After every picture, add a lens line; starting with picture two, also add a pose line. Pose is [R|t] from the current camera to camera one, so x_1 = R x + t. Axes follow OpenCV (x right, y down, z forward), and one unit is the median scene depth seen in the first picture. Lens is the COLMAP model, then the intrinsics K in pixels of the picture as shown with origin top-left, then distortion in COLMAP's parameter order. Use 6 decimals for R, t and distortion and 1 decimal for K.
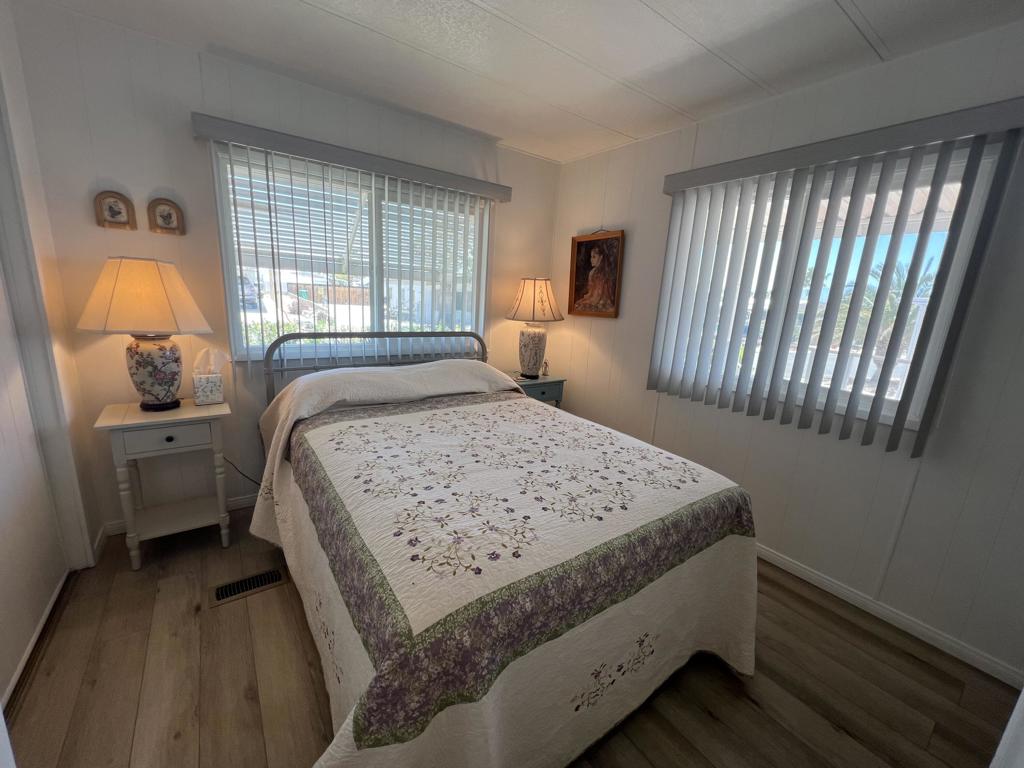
lens RADIAL K [[410.3, 0, 512.7], [0, 410.3, 386.0], [0, 0, 1]] dist [-0.003358, -0.000028]
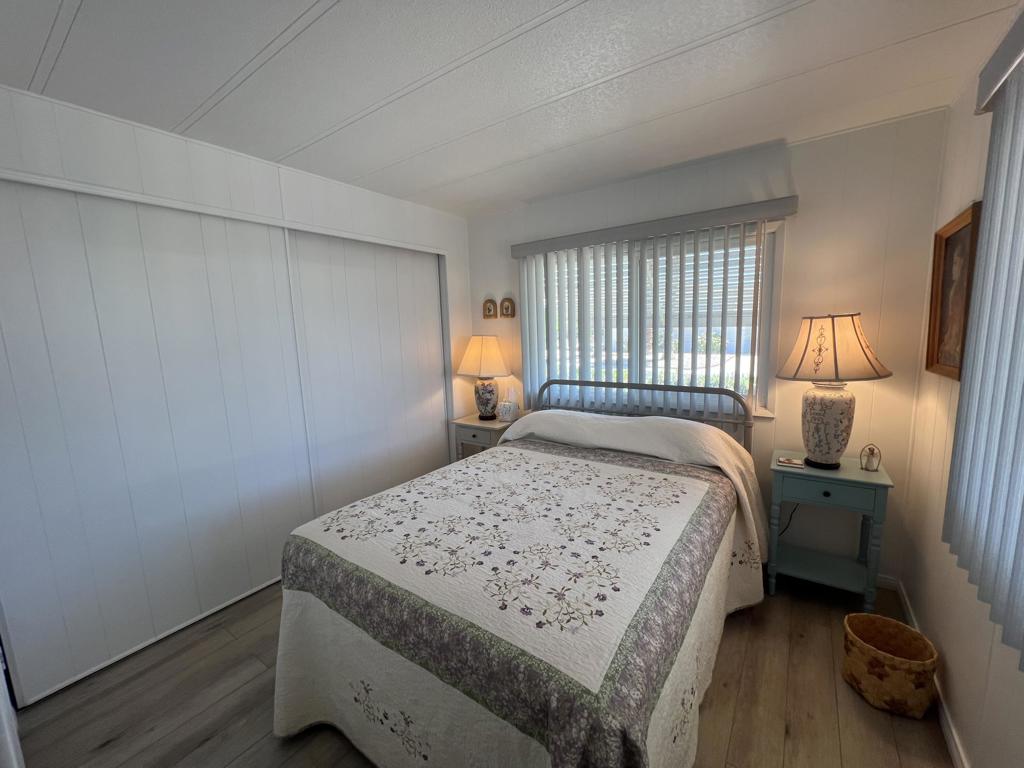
lens RADIAL K [[410.3, 0, 514.9], [0, 410.3, 387.1], [0, 0, 1]] dist [-0.003358, -0.000028]
pose [[0.323099, 0.064558, -0.944161, 0.796249], [-0.162801, 0.986589, 0.011747, -0.117429], [0.932257, 0.149915, 0.329276, 0.522687]]
